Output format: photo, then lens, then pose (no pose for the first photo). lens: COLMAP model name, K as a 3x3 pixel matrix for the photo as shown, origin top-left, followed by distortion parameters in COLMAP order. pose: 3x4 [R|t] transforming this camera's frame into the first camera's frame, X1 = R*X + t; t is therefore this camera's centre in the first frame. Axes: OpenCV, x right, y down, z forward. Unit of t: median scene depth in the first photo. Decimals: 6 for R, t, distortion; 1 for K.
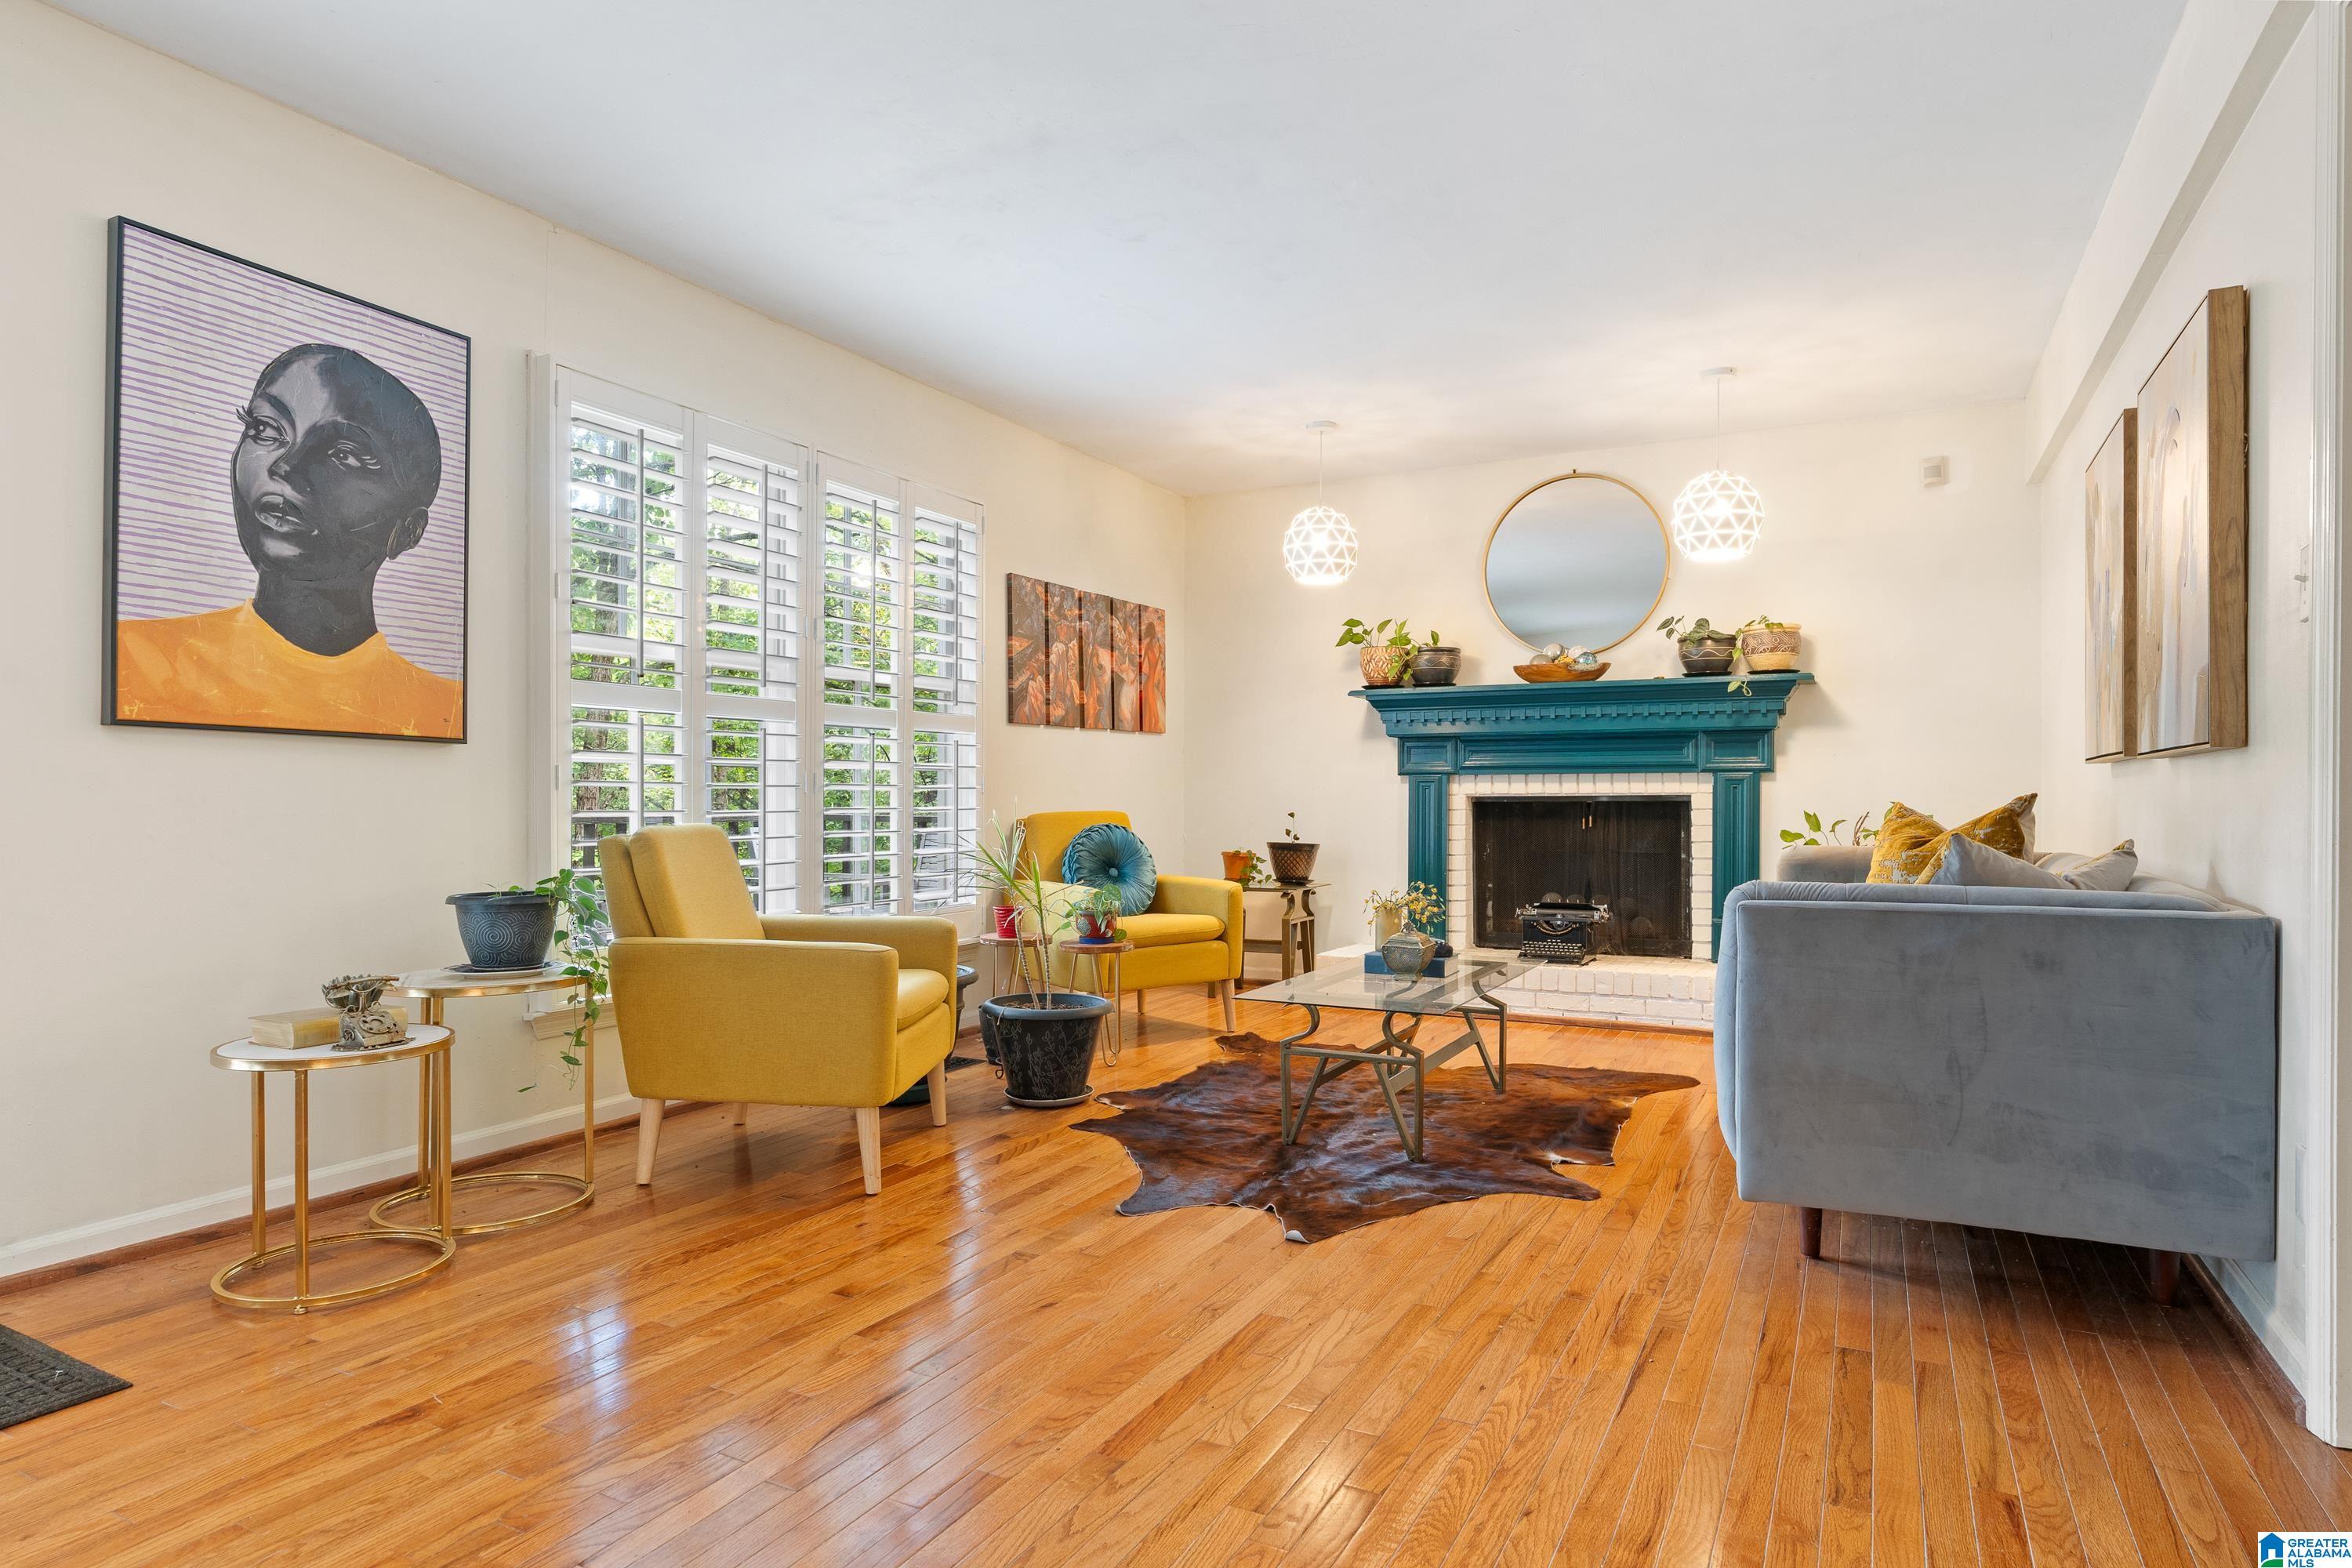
lens RADIAL K [[1372.4, 0, 1173.4], [0, 1372.4, 790.9], [0, 0, 1]] dist [0.000253, -0.000038]
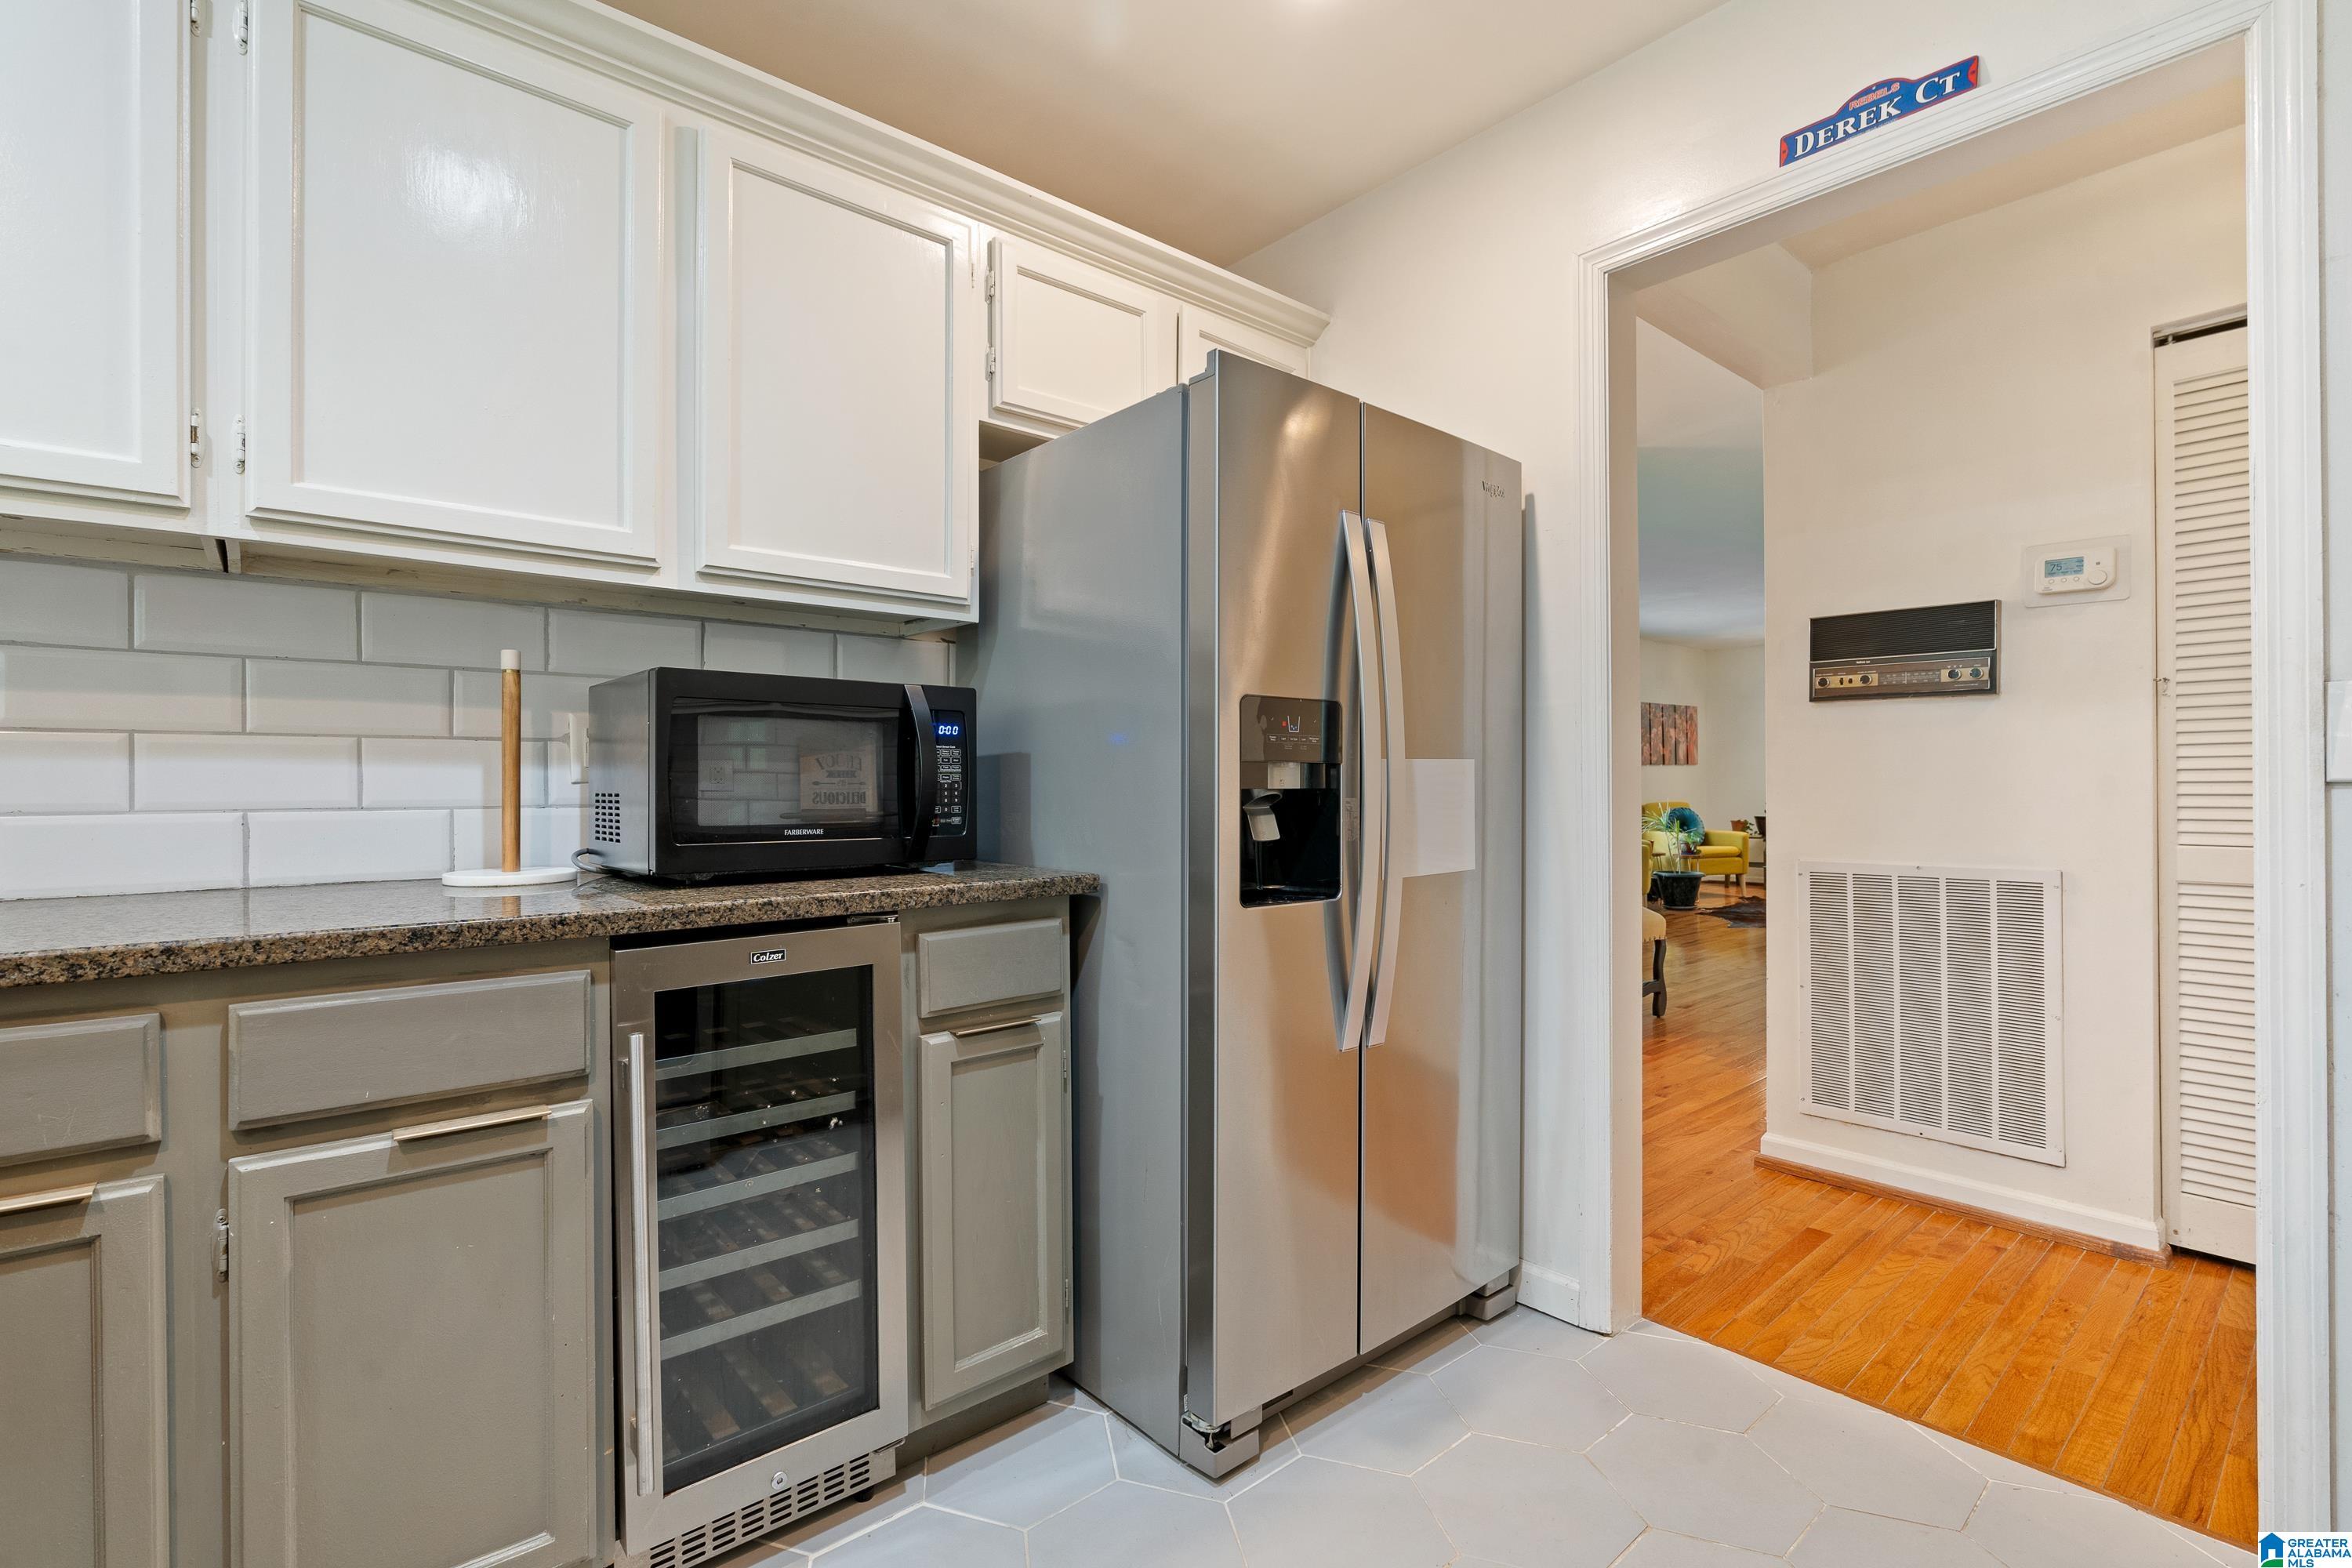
lens RADIAL K [[1068.2, 0, 1171.0], [0, 1068.2, 778.7], [0, 0, 1]] dist [-0.004362, 0.000998]
pose [[0.933934, -0.007836, -0.357359, -0.196064], [0.011244, 0.999909, 0.007460, -0.044448], [0.357268, -0.010986, 0.933937, -0.942983]]
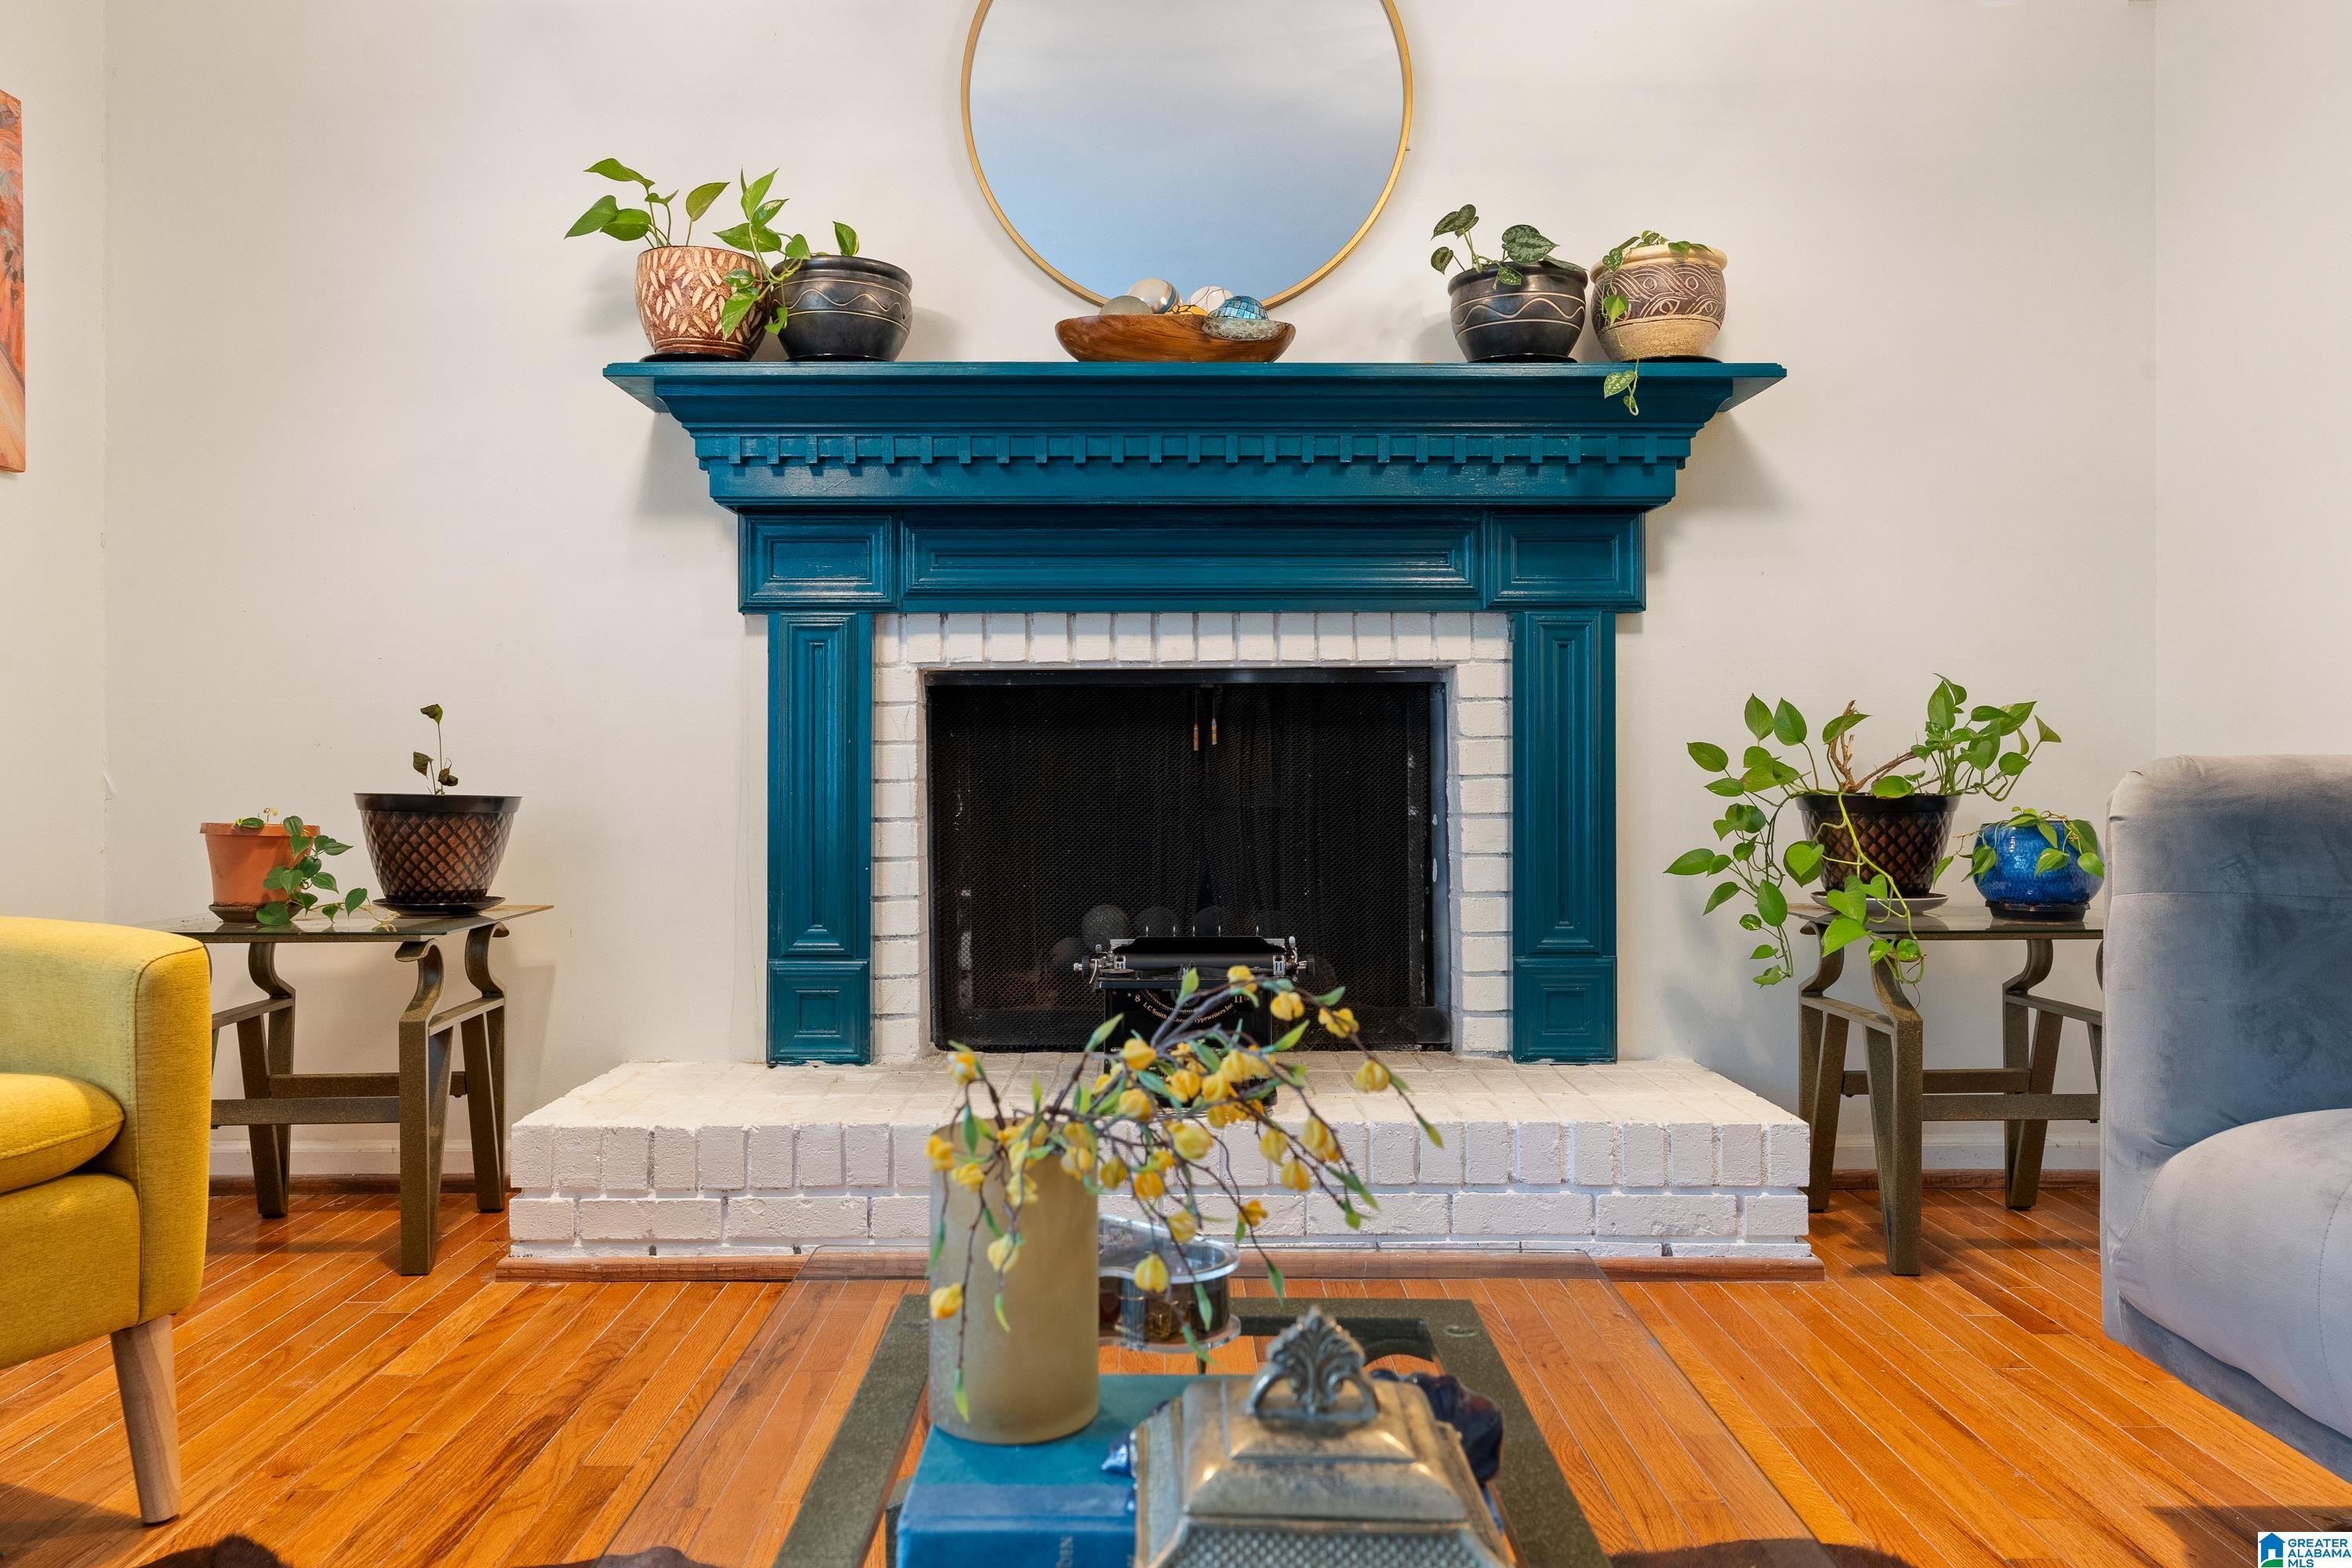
lens RADIAL K [[1698.0, 0, 1167.0], [0, 1698.0, 768.9], [0, 0, 1]] dist [-0.009358, -0.001302]
pose [[0.888476, -0.005514, 0.458890, 0.055520], [0.001018, 0.999949, 0.010044, 0.028034], [-0.458922, -0.008457, 0.888436, 0.546145]]
